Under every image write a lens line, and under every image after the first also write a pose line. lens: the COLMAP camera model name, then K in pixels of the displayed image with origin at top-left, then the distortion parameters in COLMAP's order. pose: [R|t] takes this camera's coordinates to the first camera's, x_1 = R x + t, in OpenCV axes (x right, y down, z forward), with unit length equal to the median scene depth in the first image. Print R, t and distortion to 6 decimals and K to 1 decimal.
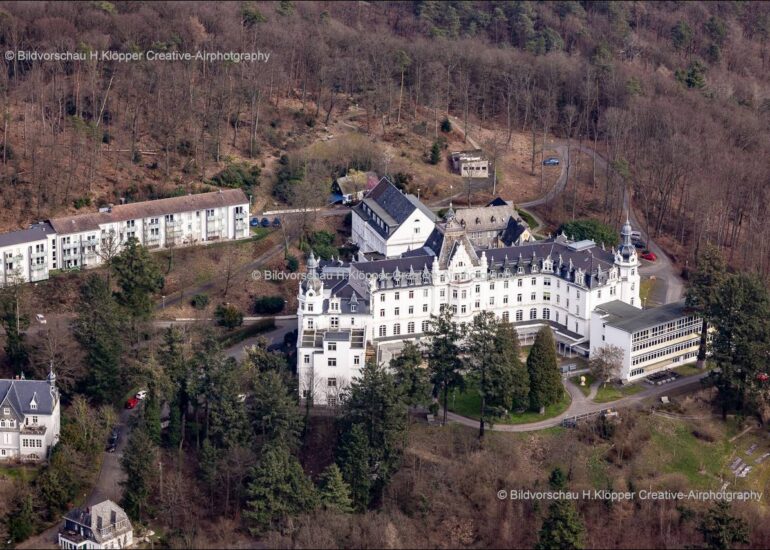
lens RADIAL K [[3883.0, 0, 384.8], [0, 3883.0, 274.8], [0, 0, 1]] dist [-0.130774, 0.000000]
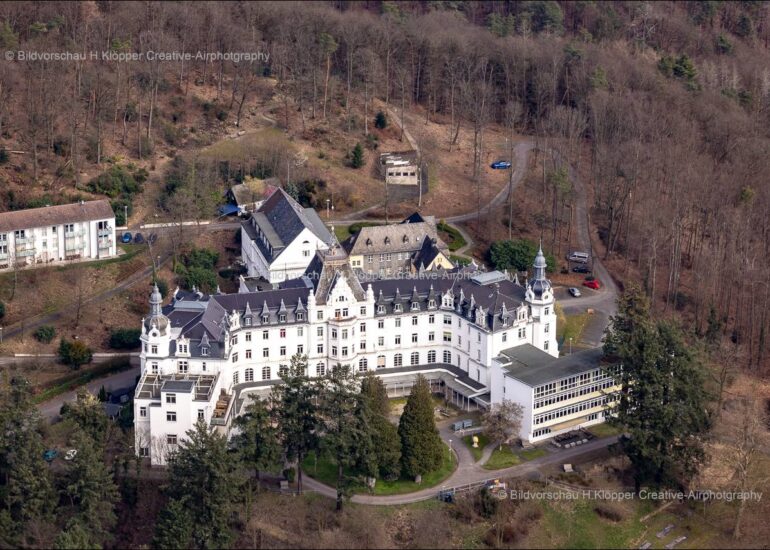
lens RADIAL K [[3883.0, 0, 385.2], [0, 3883.0, 275.2], [0, 0, 1]] dist [-0.130774, 0.000000]
pose [[0.994010, 0.020465, -0.107352, 0.120001], [-0.016389, 0.999116, 0.038712, -0.040900], [0.108049, -0.036721, 0.993467, 0.155360]]
